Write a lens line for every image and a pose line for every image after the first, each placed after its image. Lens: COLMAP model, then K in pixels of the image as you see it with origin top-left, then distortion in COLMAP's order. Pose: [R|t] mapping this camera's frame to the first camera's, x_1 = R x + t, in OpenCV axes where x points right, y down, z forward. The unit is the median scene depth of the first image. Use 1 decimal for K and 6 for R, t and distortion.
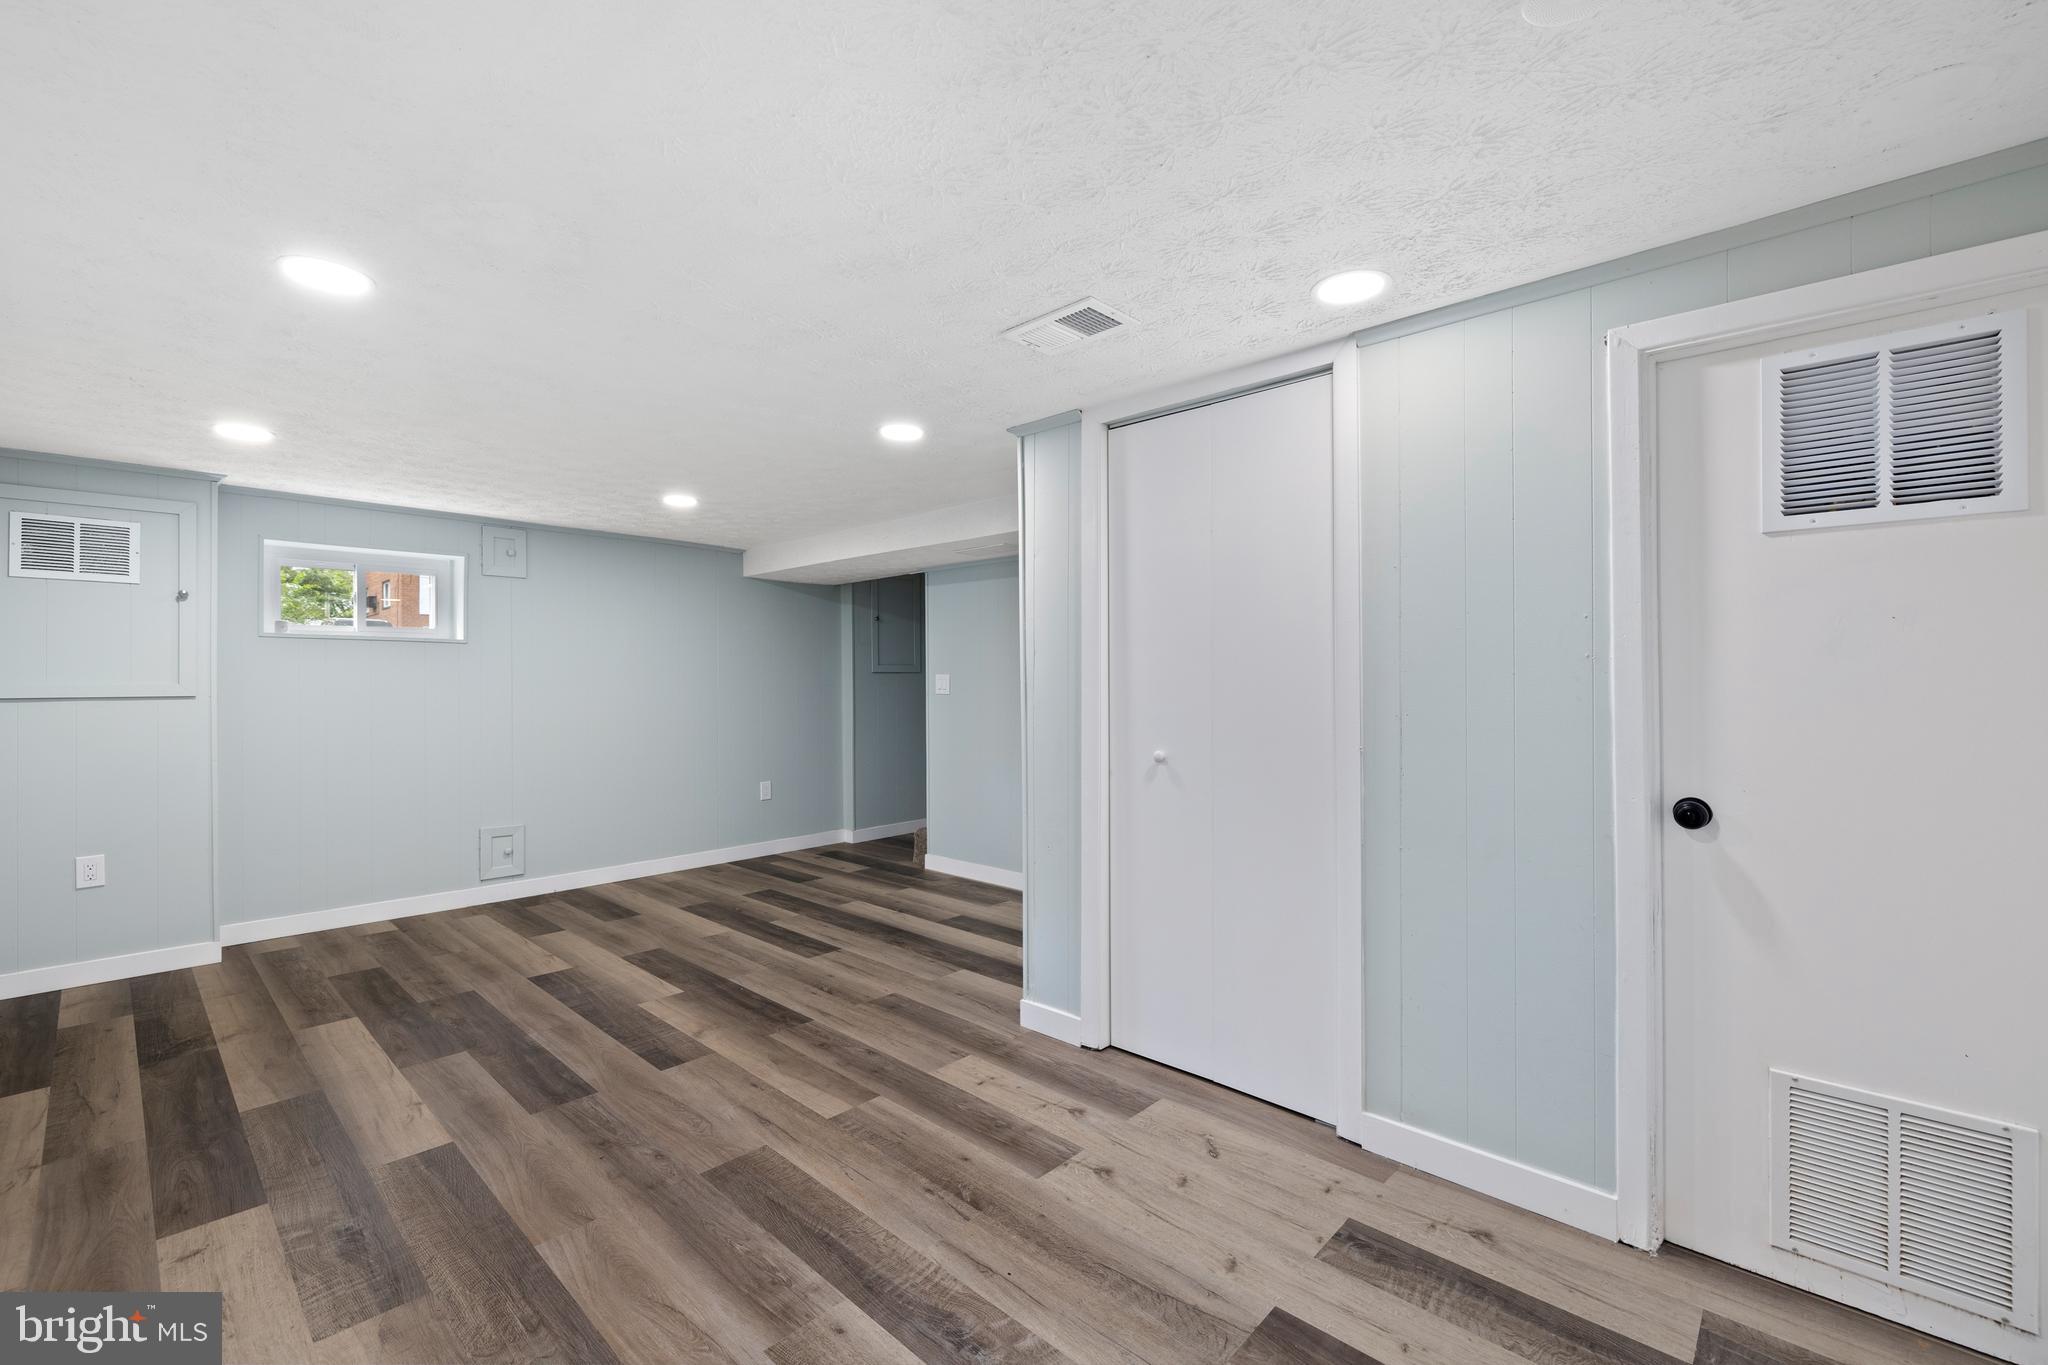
lens RADIAL K [[872.1, 0, 1022.9], [0, 872.1, 676.3], [0, 0, 1]] dist [0.000721, -0.000296]
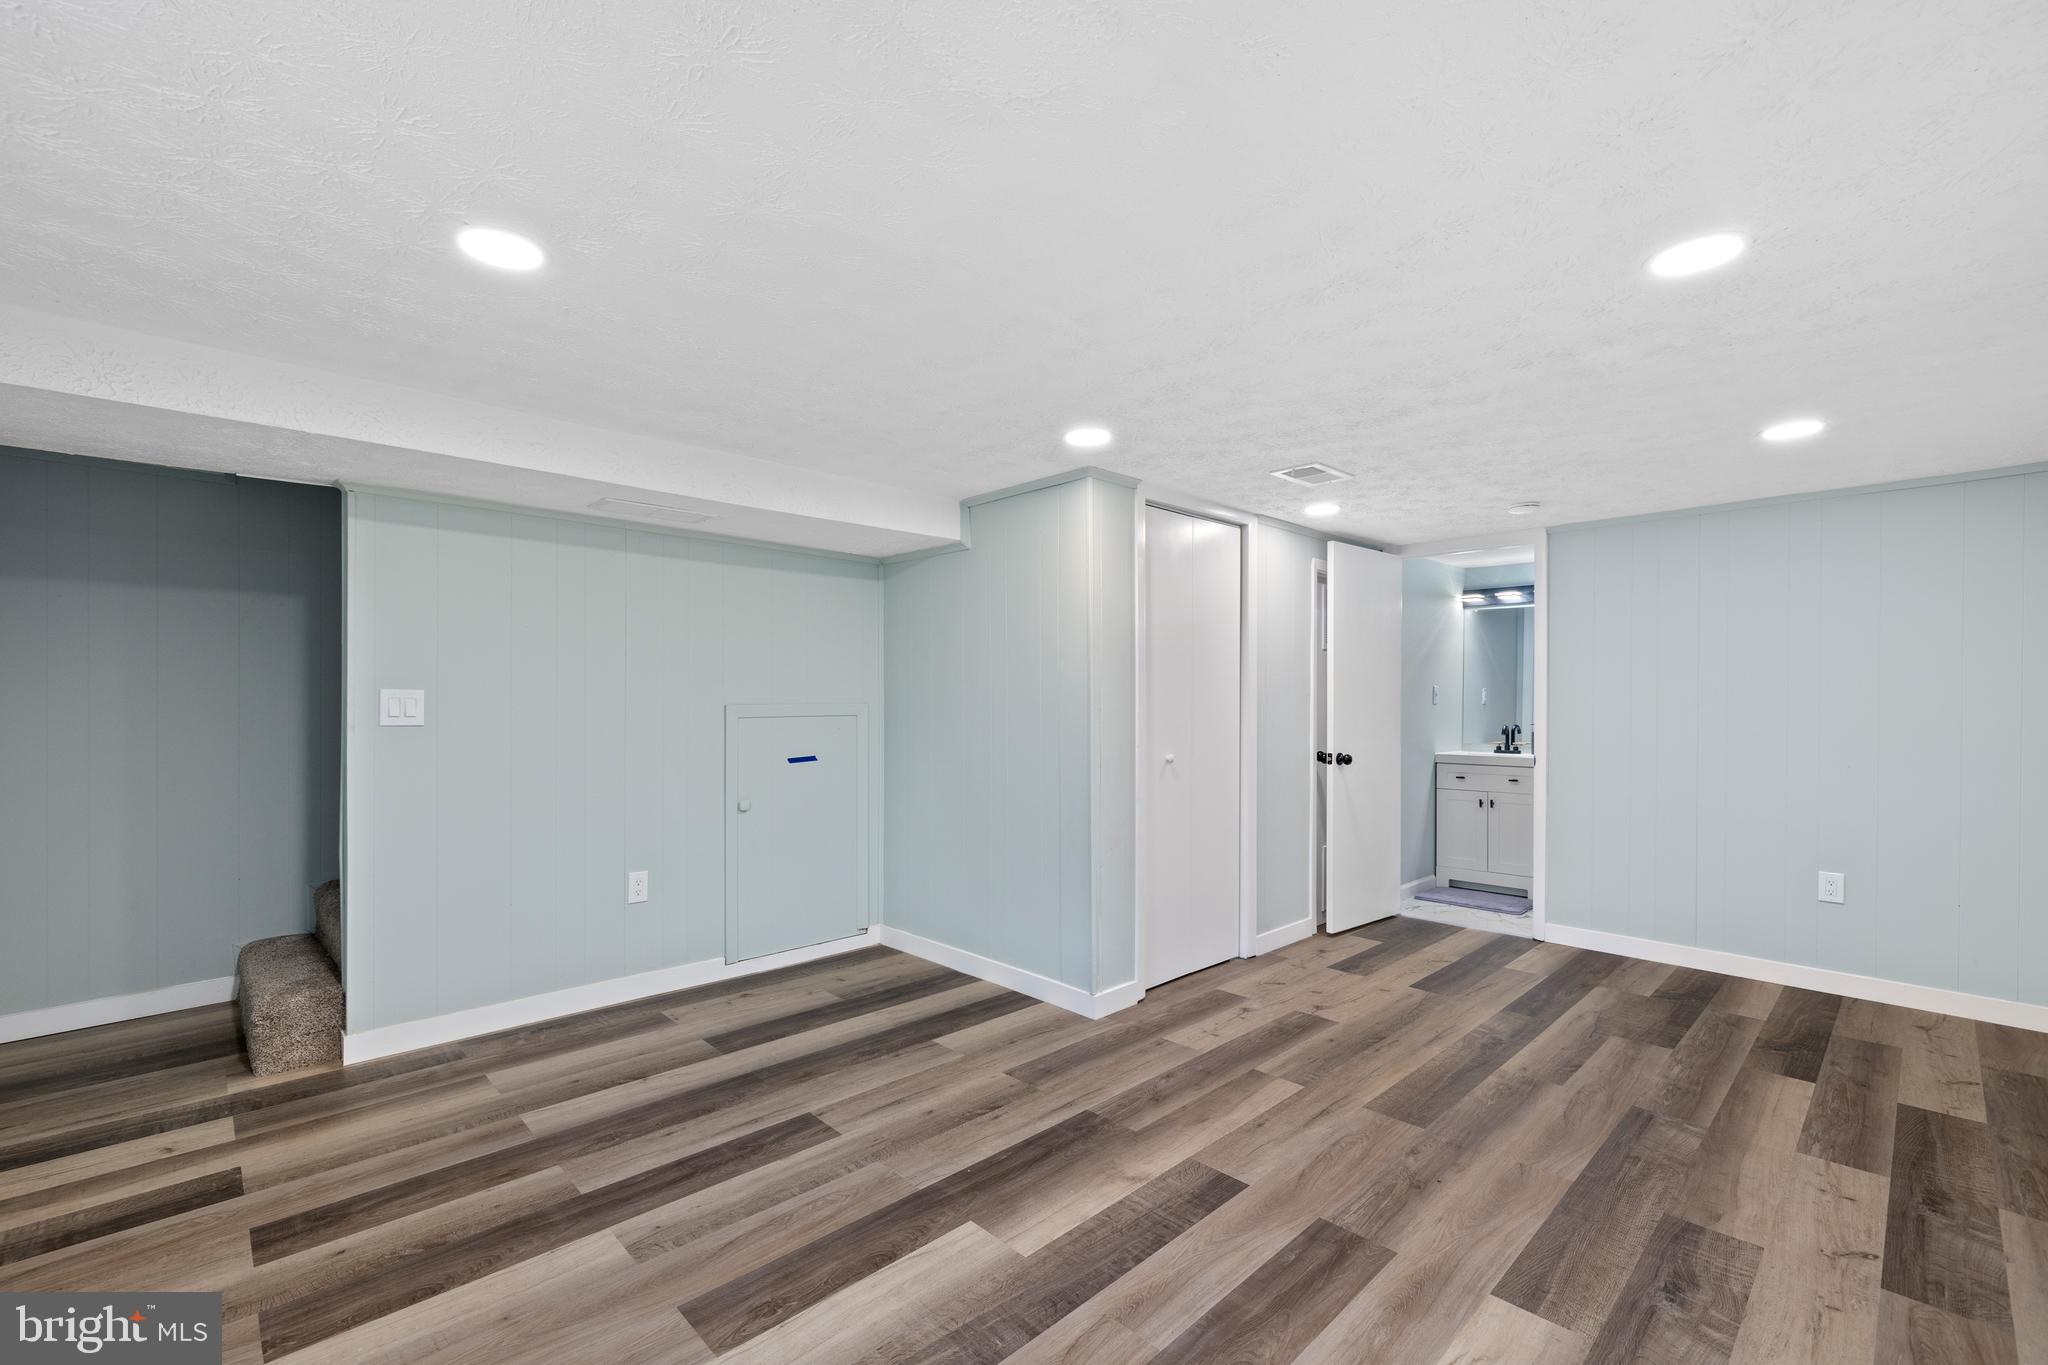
lens RADIAL K [[872.1, 0, 1022.9], [0, 872.1, 676.3], [0, 0, 1]] dist [0.000721, -0.000296]
pose [[0.047261, 0.030854, 0.998406, -1.076138], [-0.009223, 0.999494, -0.030451, 0.006089], [-0.998840, -0.007769, 0.047521, 1.014185]]
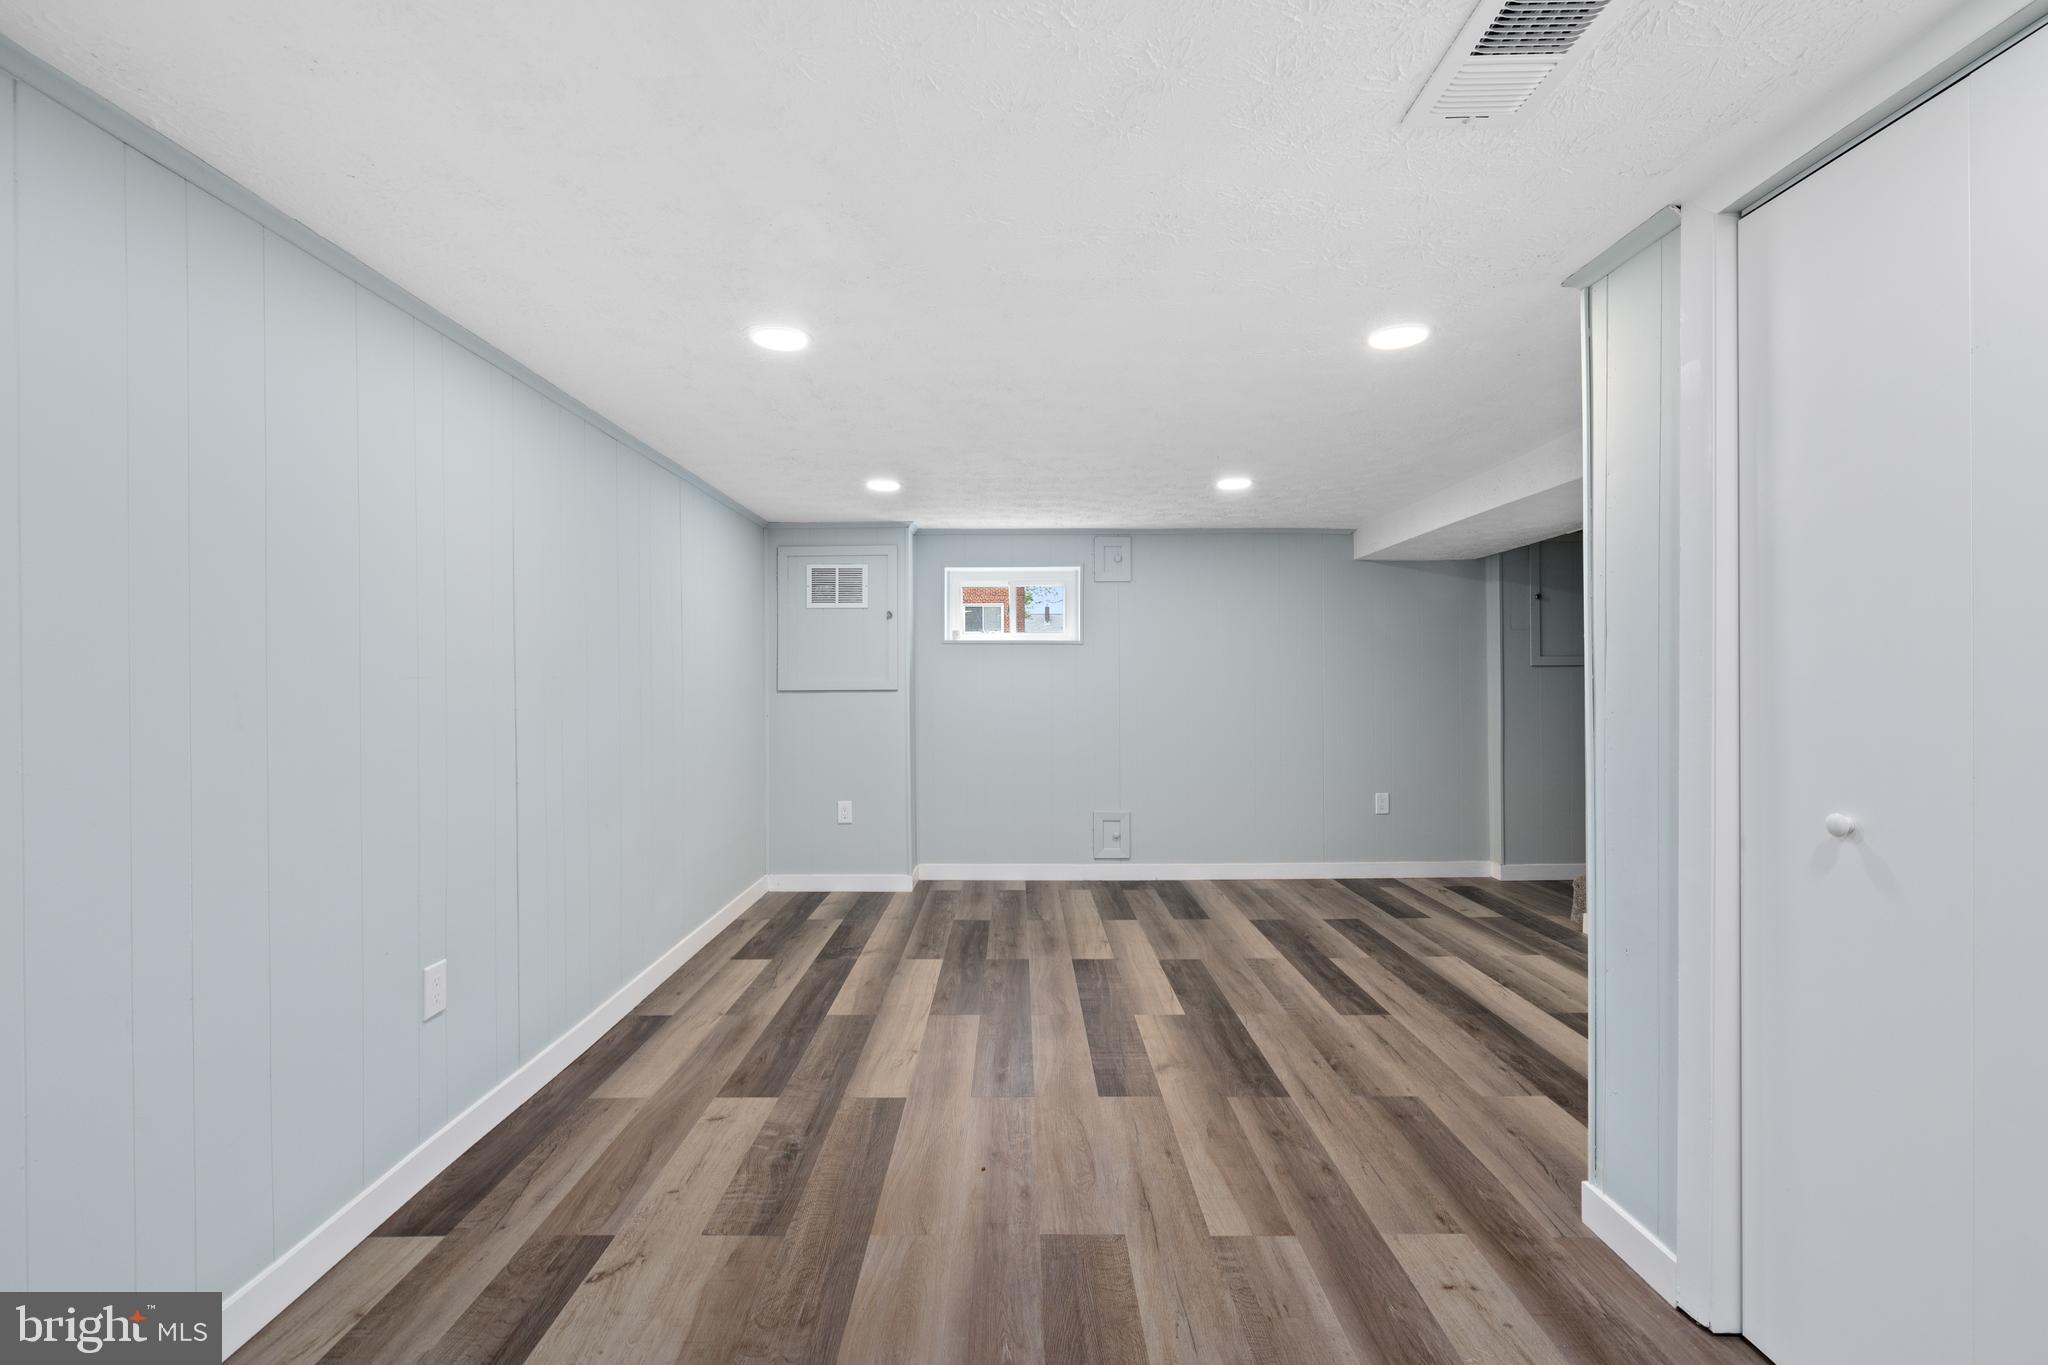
lens RADIAL K [[872.2, 0, 1007.3], [0, 872.2, 683.8], [0, 0, 1]] dist [0.001017, -0.000111]
pose [[0.675957, 0.003168, -0.736934, 0.176383], [0.006658, 0.999924, 0.010406, 0.000996], [0.736911, -0.011940, 0.675885, 0.261713]]
